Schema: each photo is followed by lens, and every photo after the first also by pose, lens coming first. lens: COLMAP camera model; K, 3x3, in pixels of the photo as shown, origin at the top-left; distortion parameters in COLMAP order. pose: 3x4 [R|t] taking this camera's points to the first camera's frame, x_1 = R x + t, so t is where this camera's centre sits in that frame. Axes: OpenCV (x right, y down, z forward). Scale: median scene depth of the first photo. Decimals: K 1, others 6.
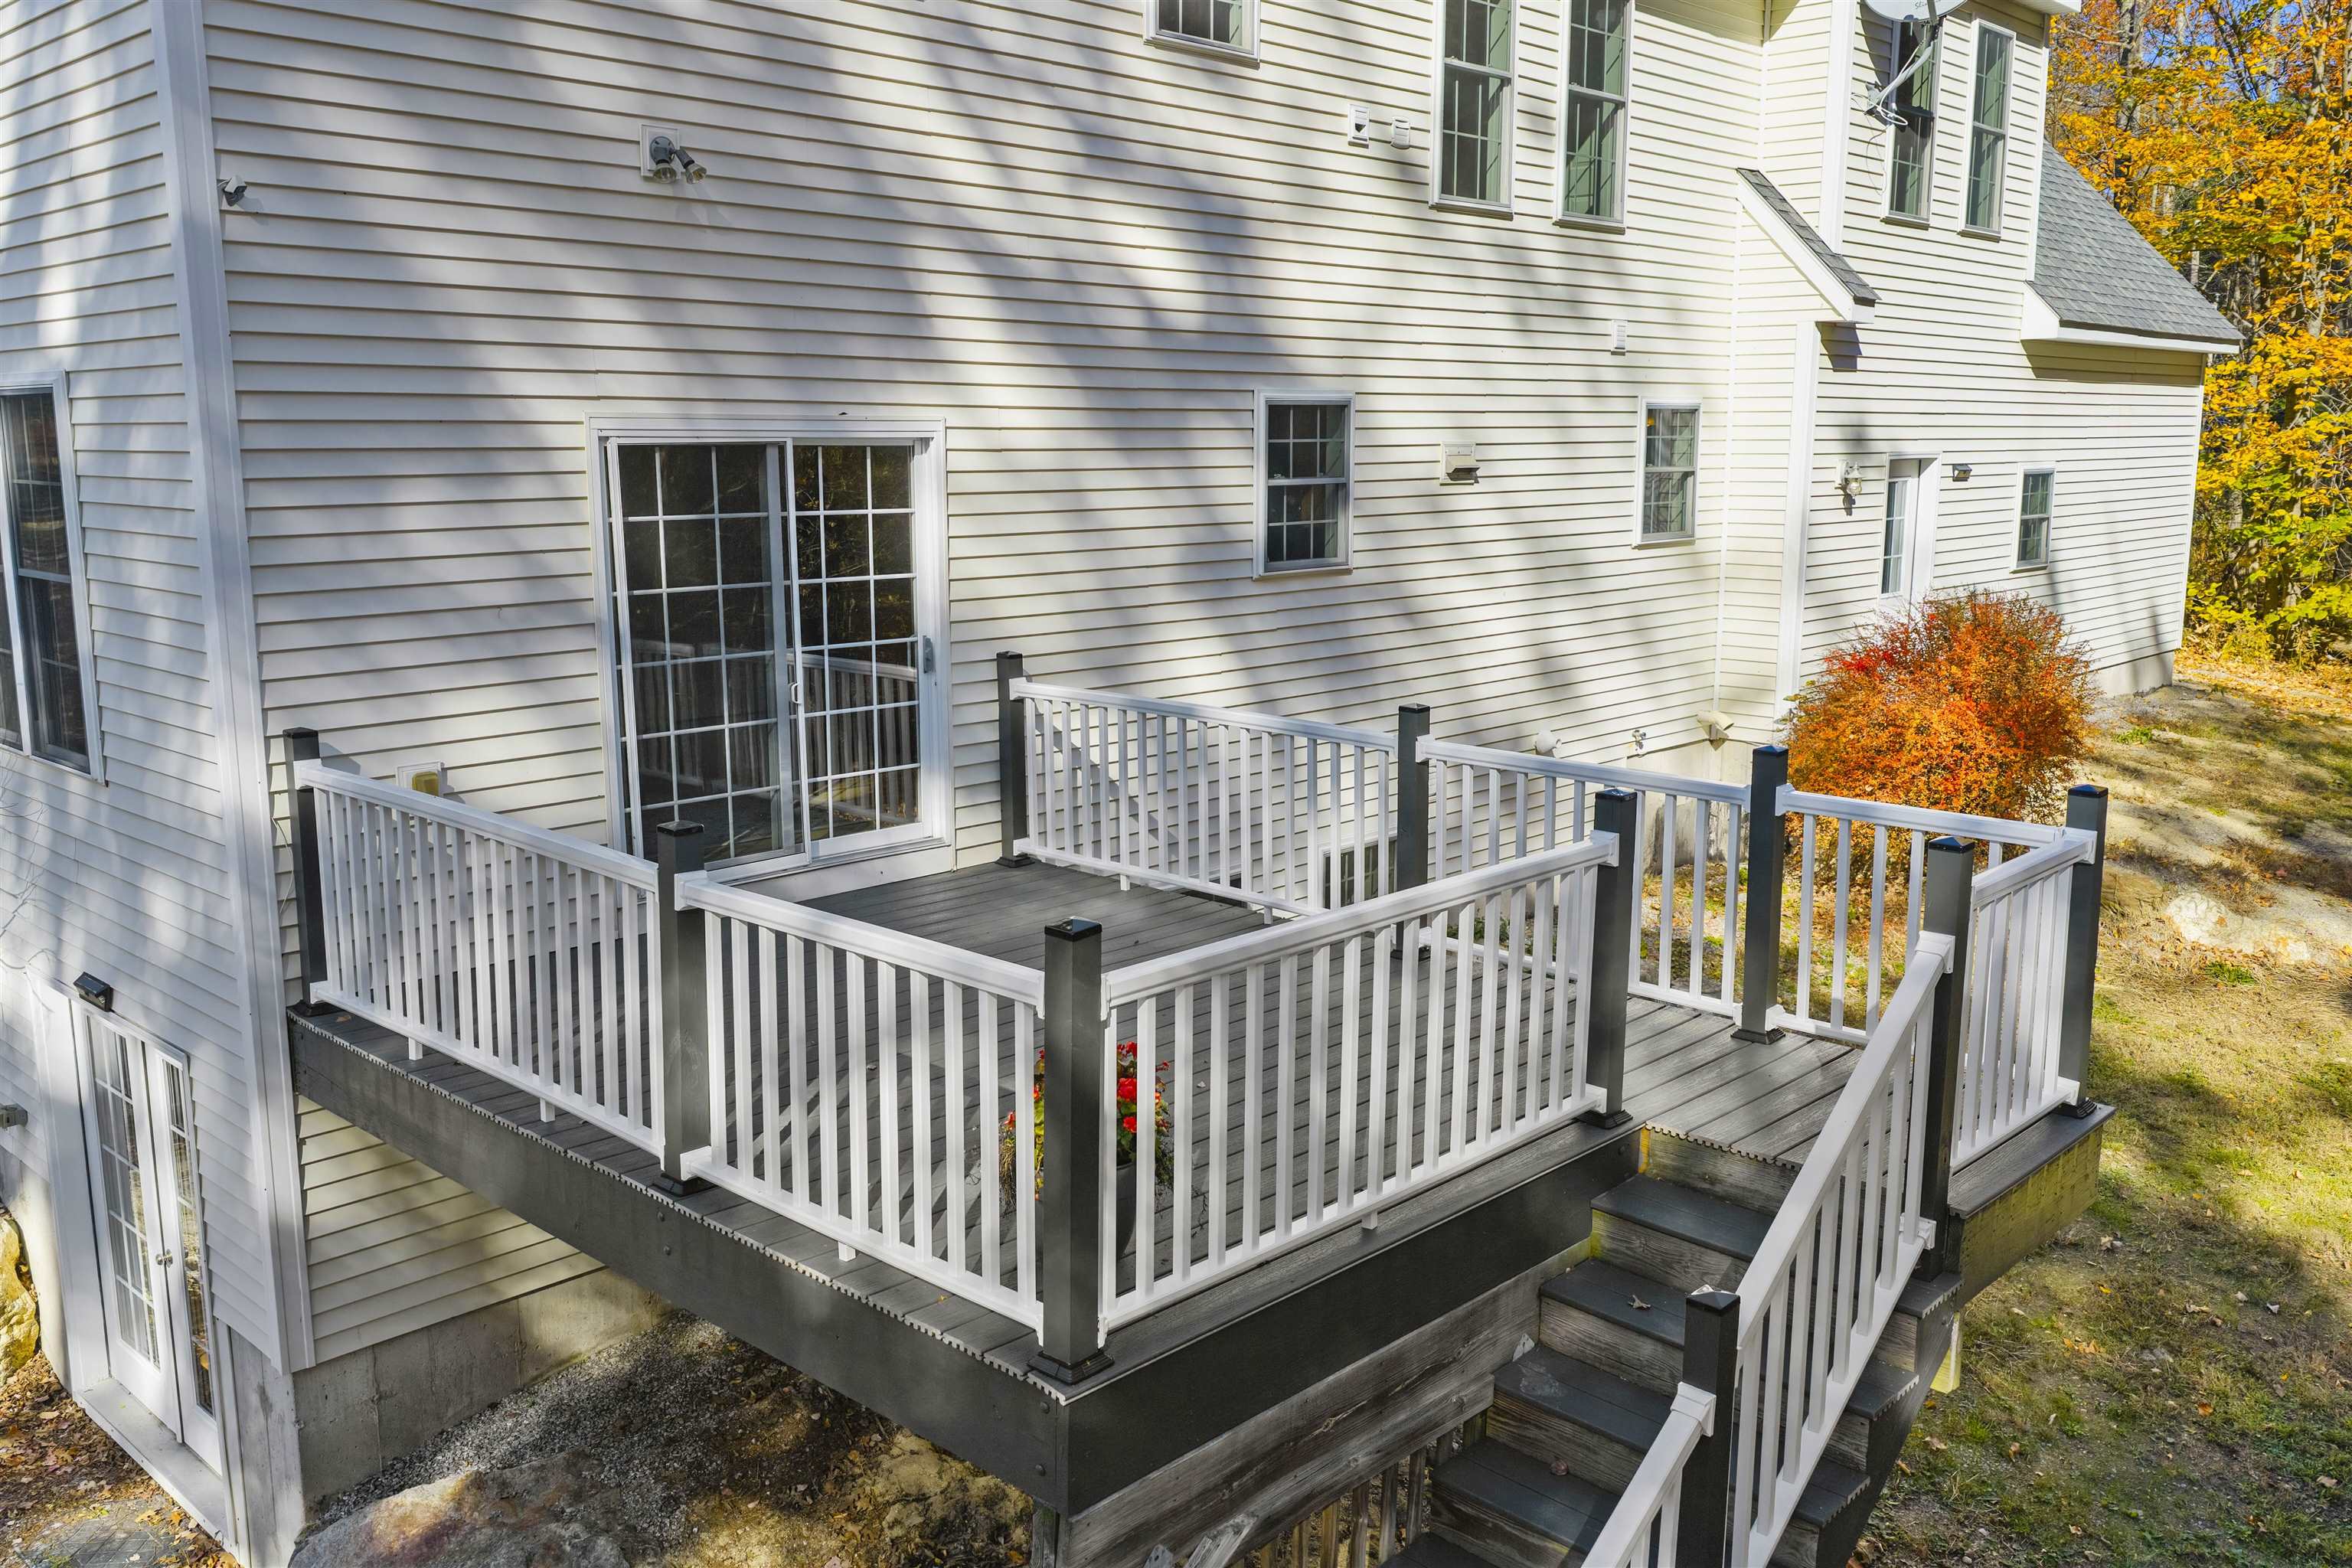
lens RADIAL K [[1943.3, 0, 1176.0], [0, 1943.3, 784.0], [0, 0, 1]] dist [0.050004, -0.150836]
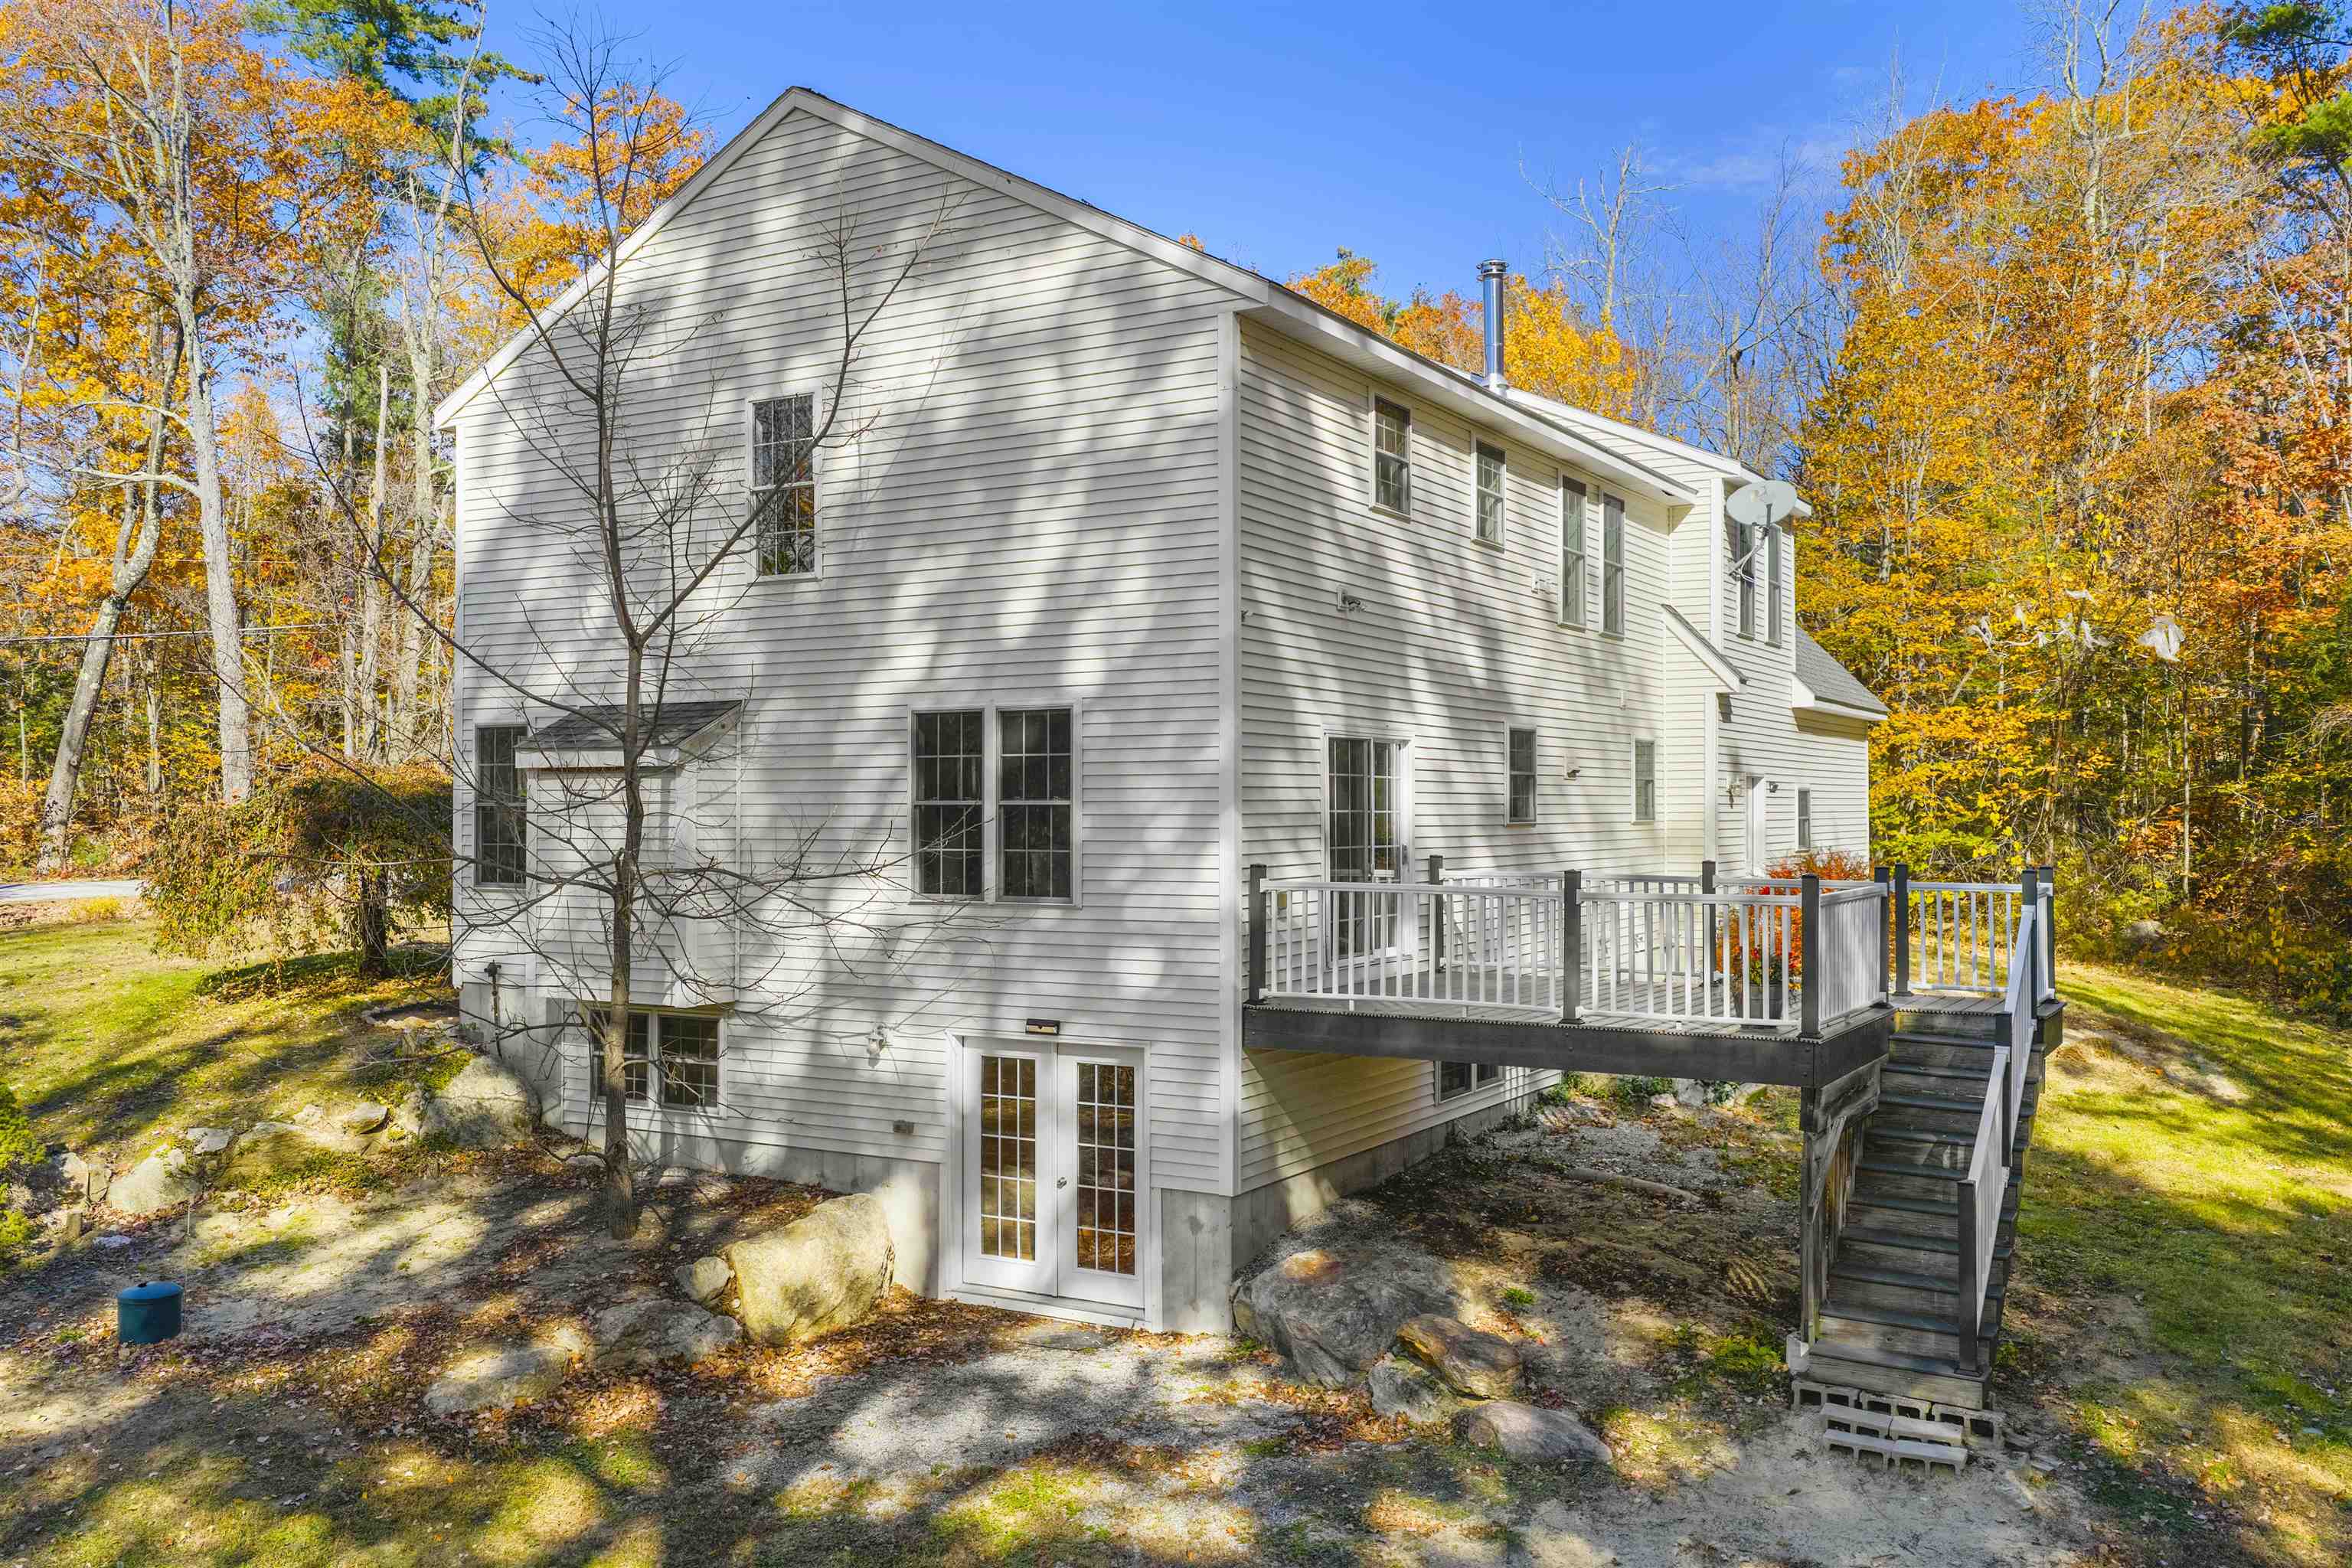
lens RADIAL K [[1943.3, 0, 1176.0], [0, 1943.3, 784.0], [0, 0, 1]] dist [0.050004, -0.150836]
pose [[0.974667, 0.005237, 0.223602, -0.600714], [0.037556, 0.981699, -0.186698, 0.164397], [-0.220487, 0.190366, 0.956633, -0.593011]]
